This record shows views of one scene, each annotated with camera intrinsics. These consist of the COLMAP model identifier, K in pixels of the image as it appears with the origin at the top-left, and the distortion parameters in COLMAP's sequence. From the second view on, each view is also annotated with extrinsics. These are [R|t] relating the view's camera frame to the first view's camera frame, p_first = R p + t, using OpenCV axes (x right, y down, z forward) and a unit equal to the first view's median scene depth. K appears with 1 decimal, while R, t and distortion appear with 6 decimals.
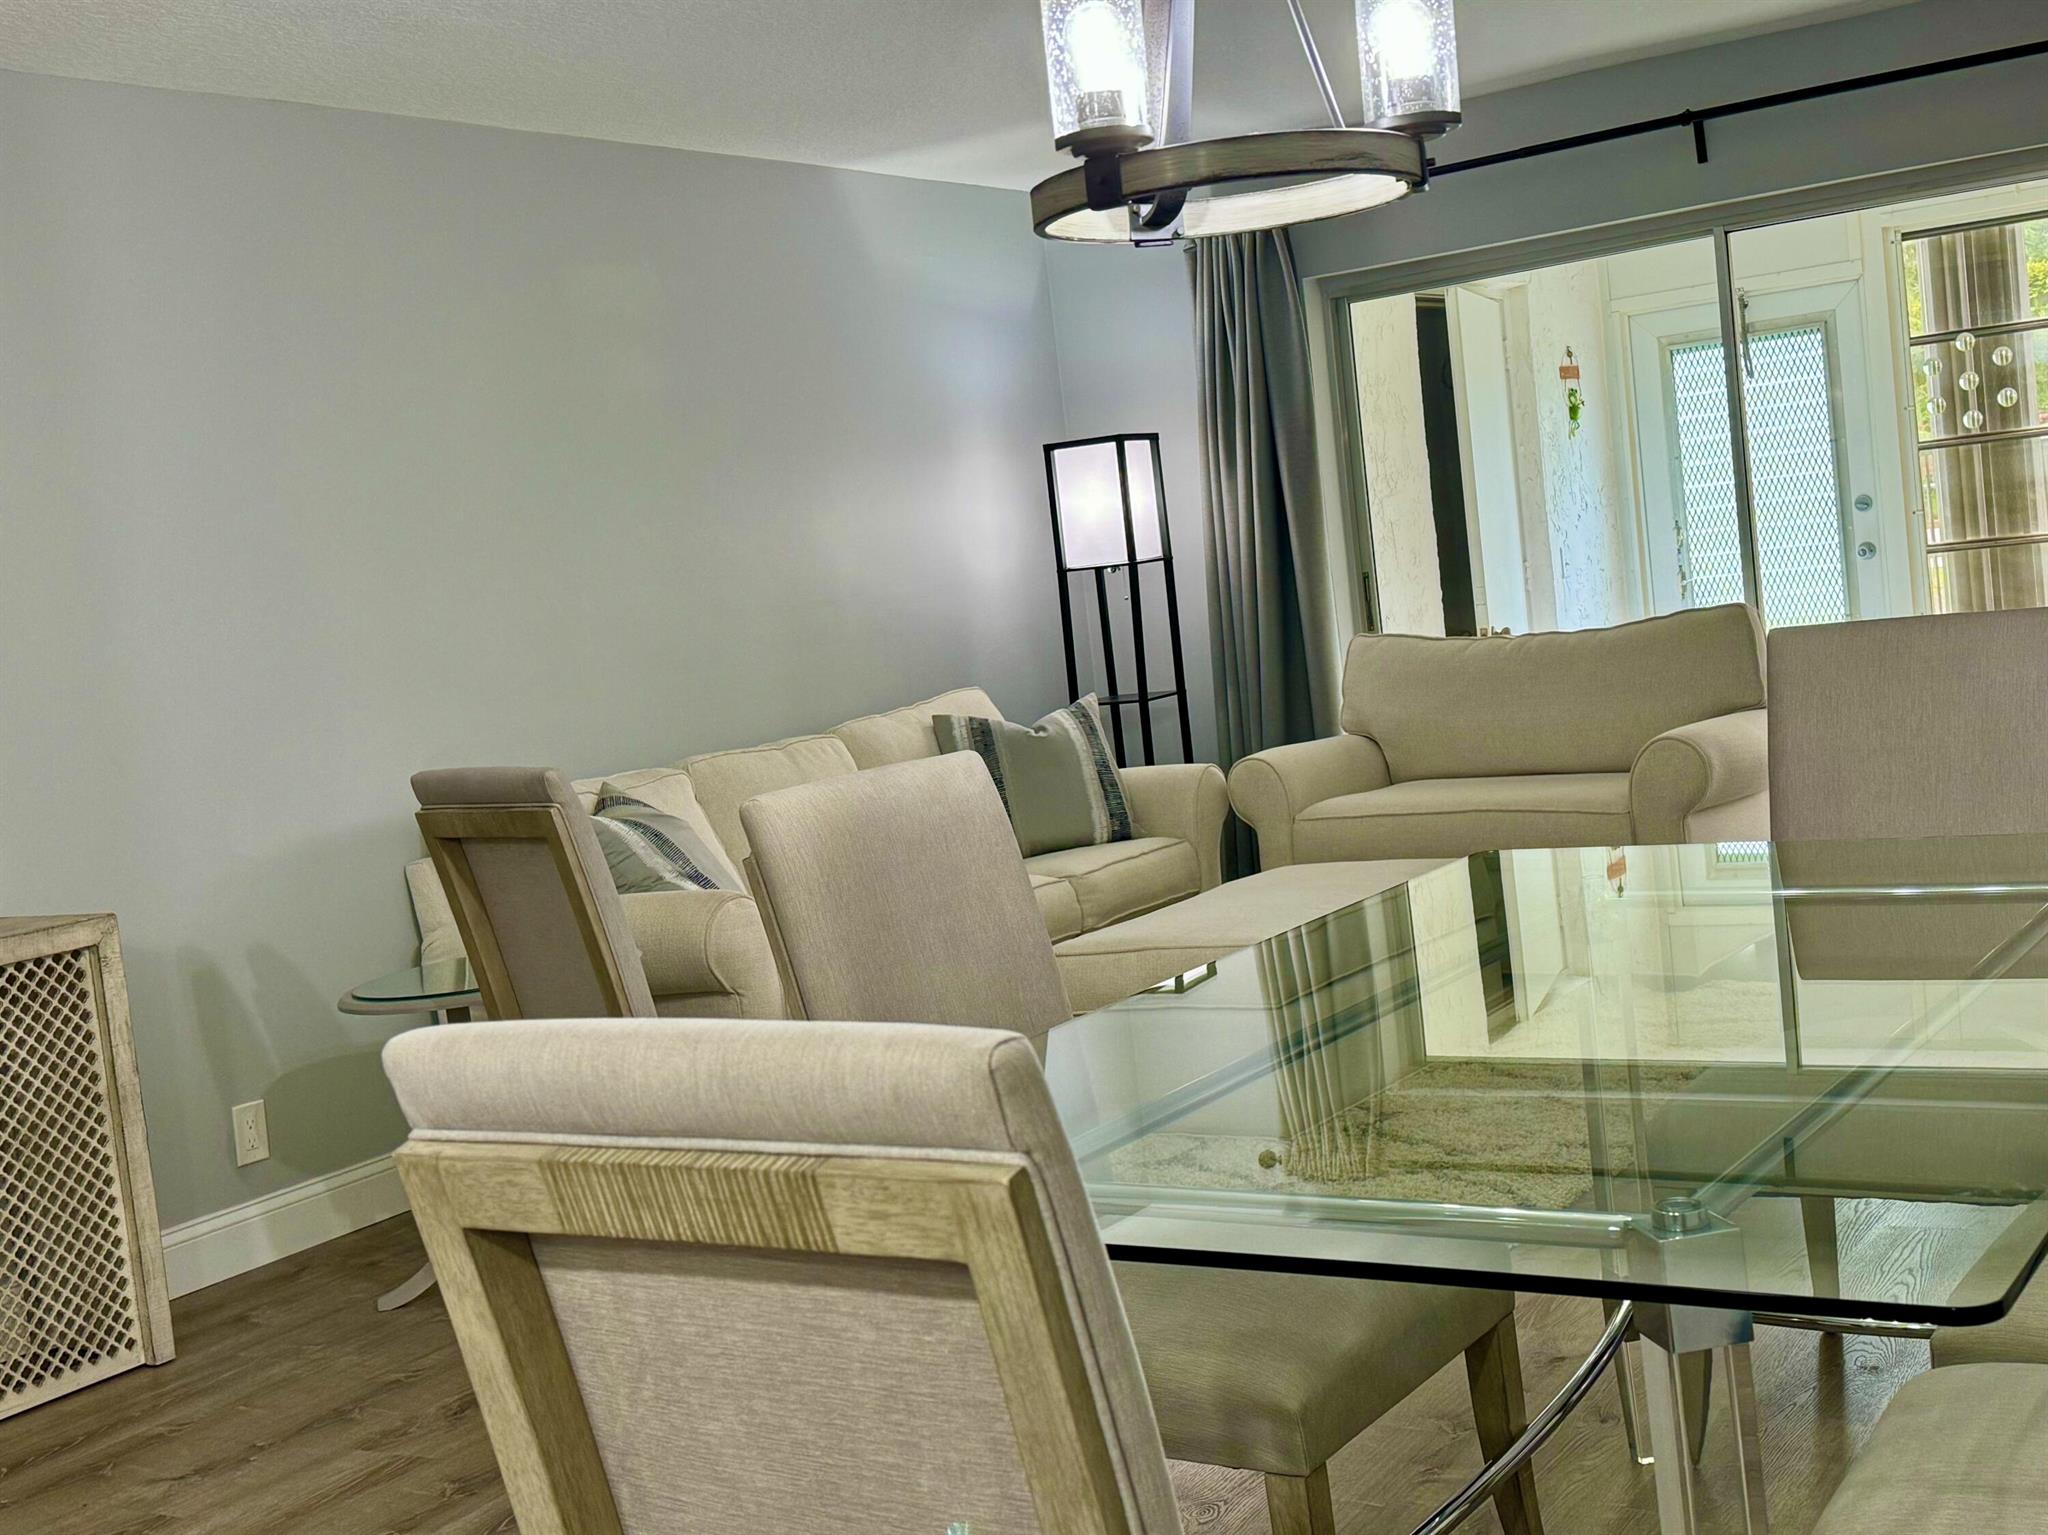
lens RADIAL K [[2459.0, 0, 1024.0], [0, 2459.0, 767.5], [0, 0, 1]] dist [0.188343, -0.414948]
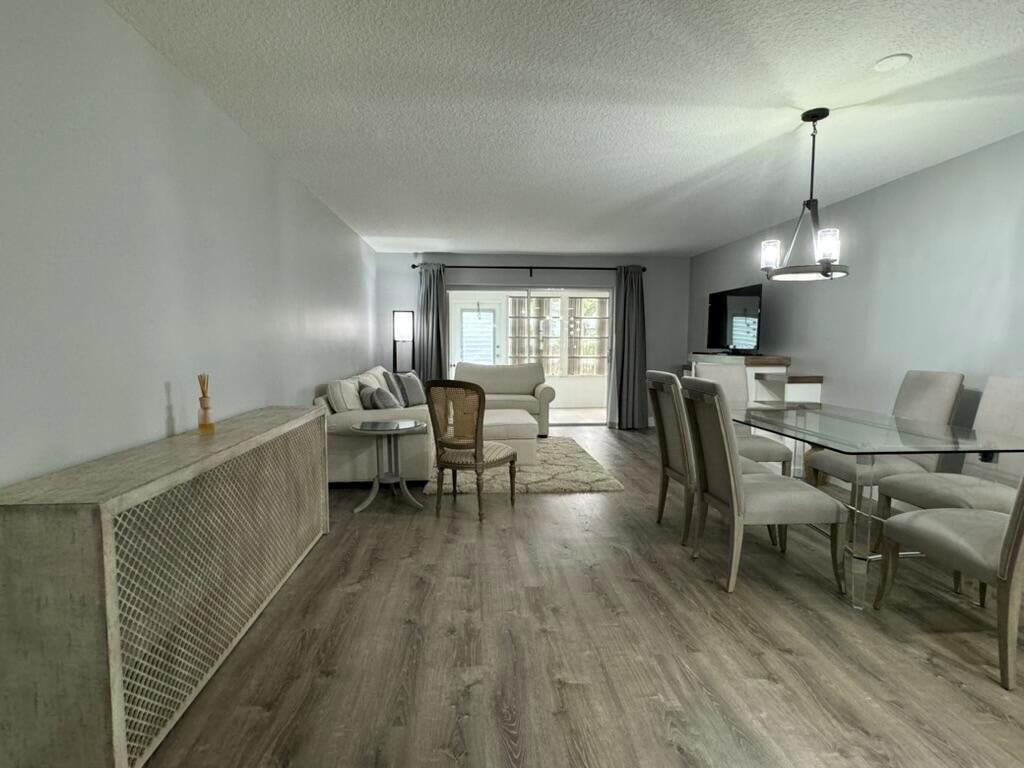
lens RADIAL K [[533.2, 0, 507.8], [0, 533.2, 376.5], [0, 0, 1]] dist [-0.003445, -0.000256]
pose [[0.793678, 0.077976, 0.603320, -0.307751], [-0.045749, 0.996593, -0.068620, 0.029420], [-0.606615, 0.026861, 0.794542, 0.124267]]
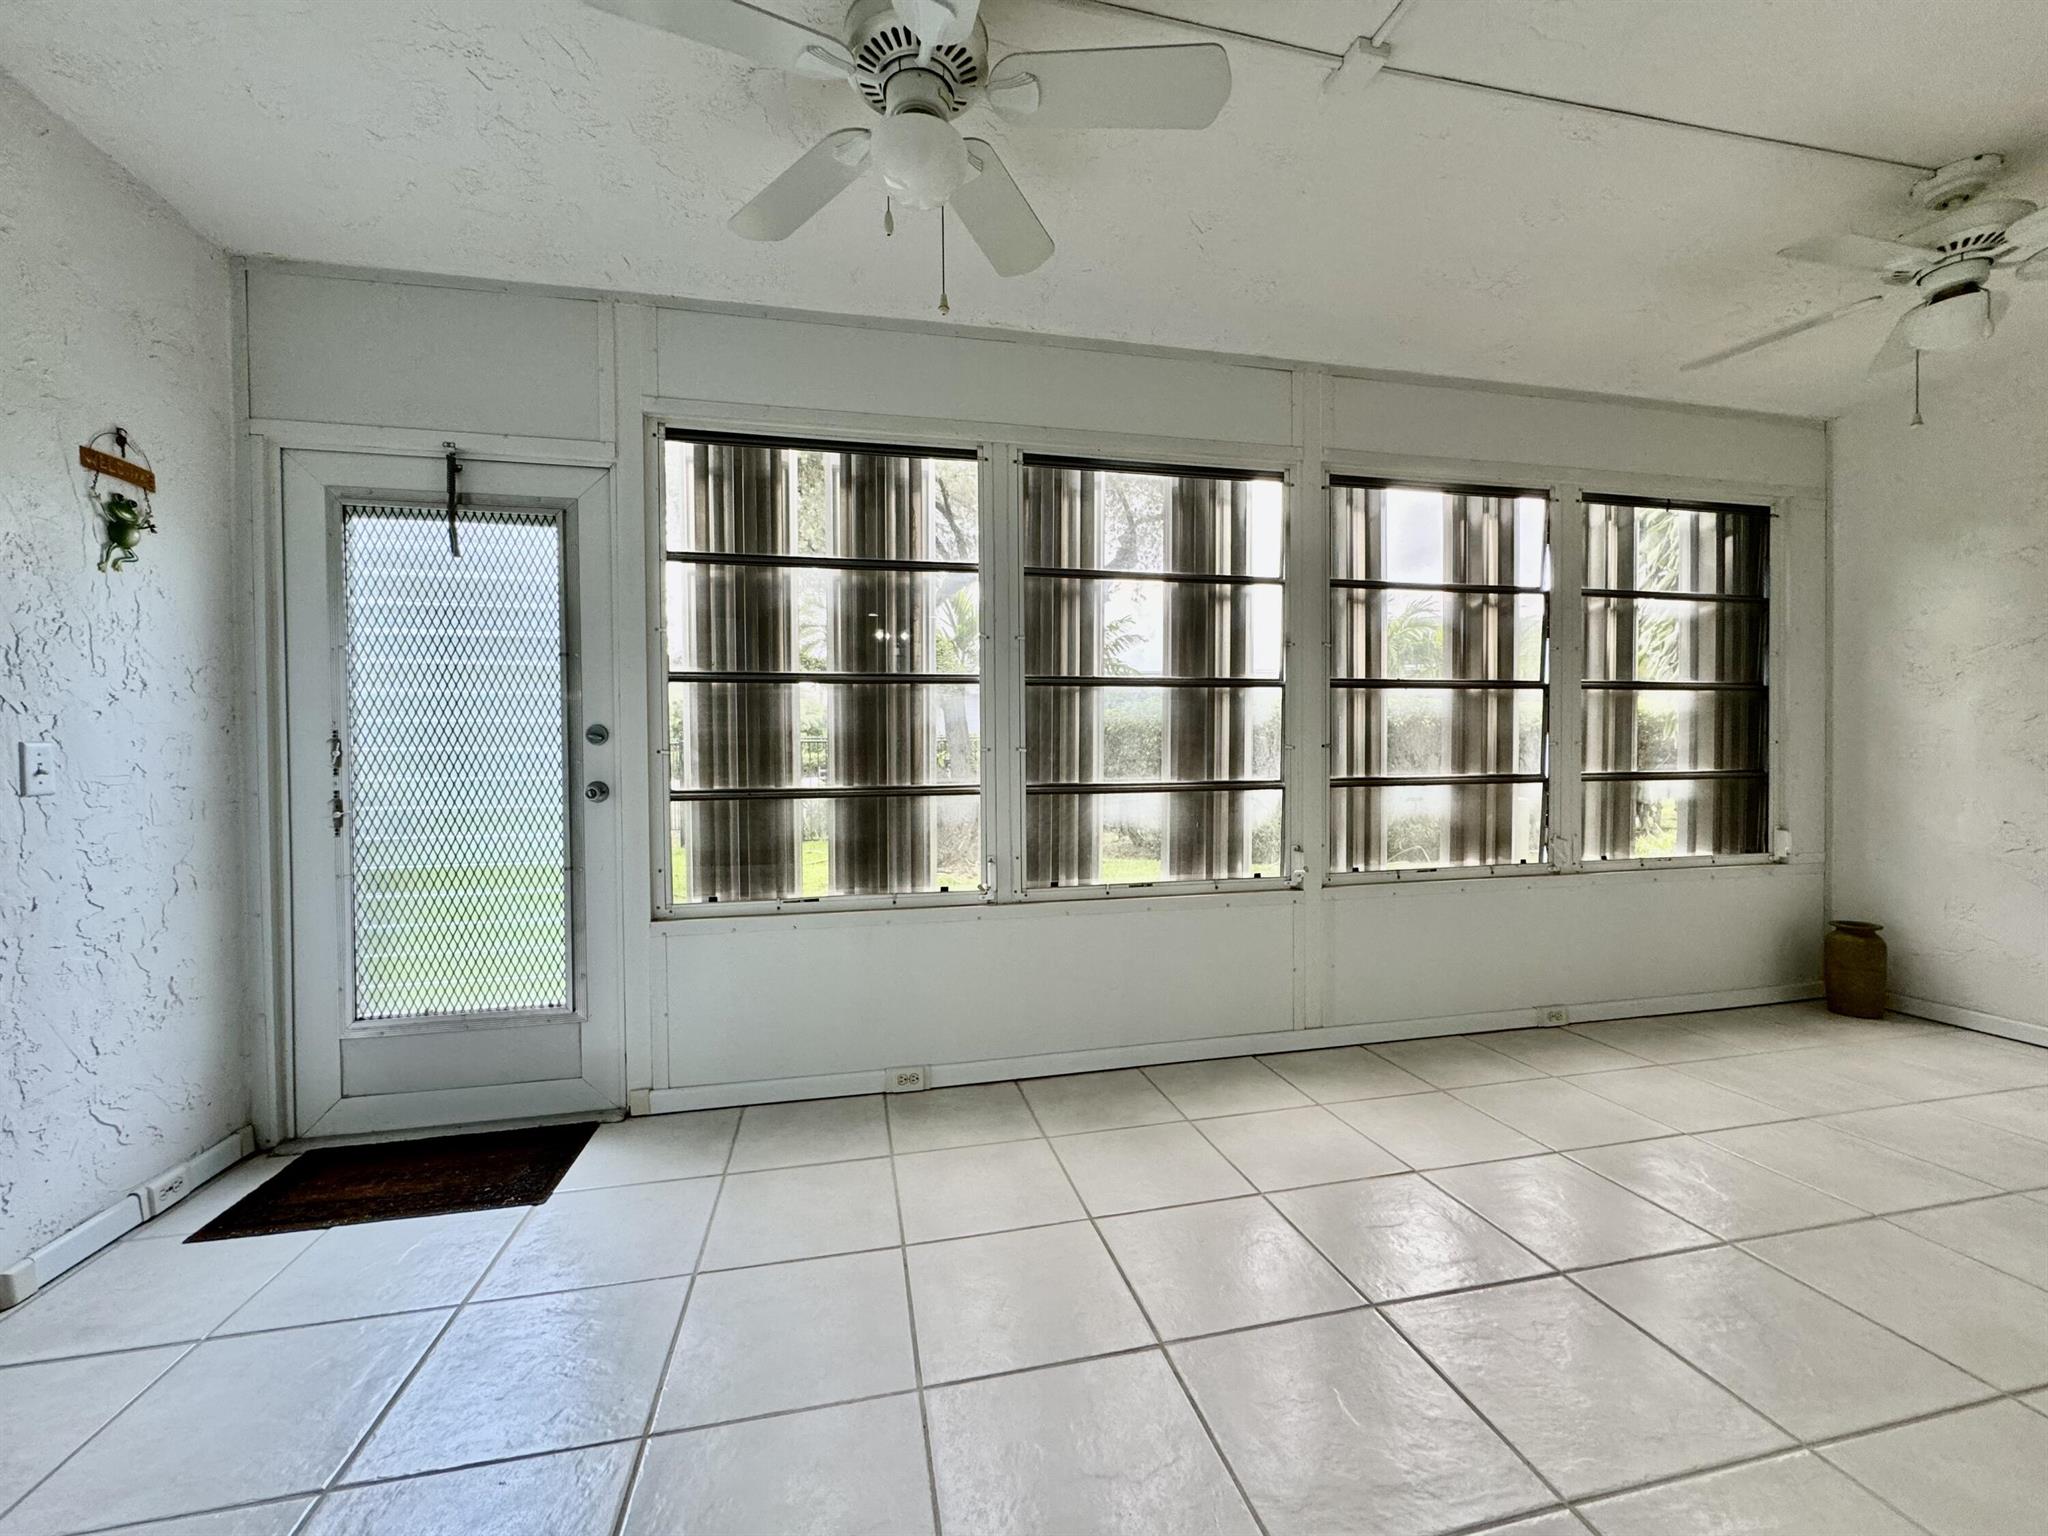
lens RADIAL K [[812.2, 0, 1024.0], [0, 812.2, 768.0], [0, 0, 1]] dist [-0.000187, 0.000057]
pose [[0.698289, 0.098892, 0.708952, 0.249811], [-0.012737, 0.991971, -0.125825, -0.063980], [-0.715702, 0.078833, 0.693942, 0.727658]]
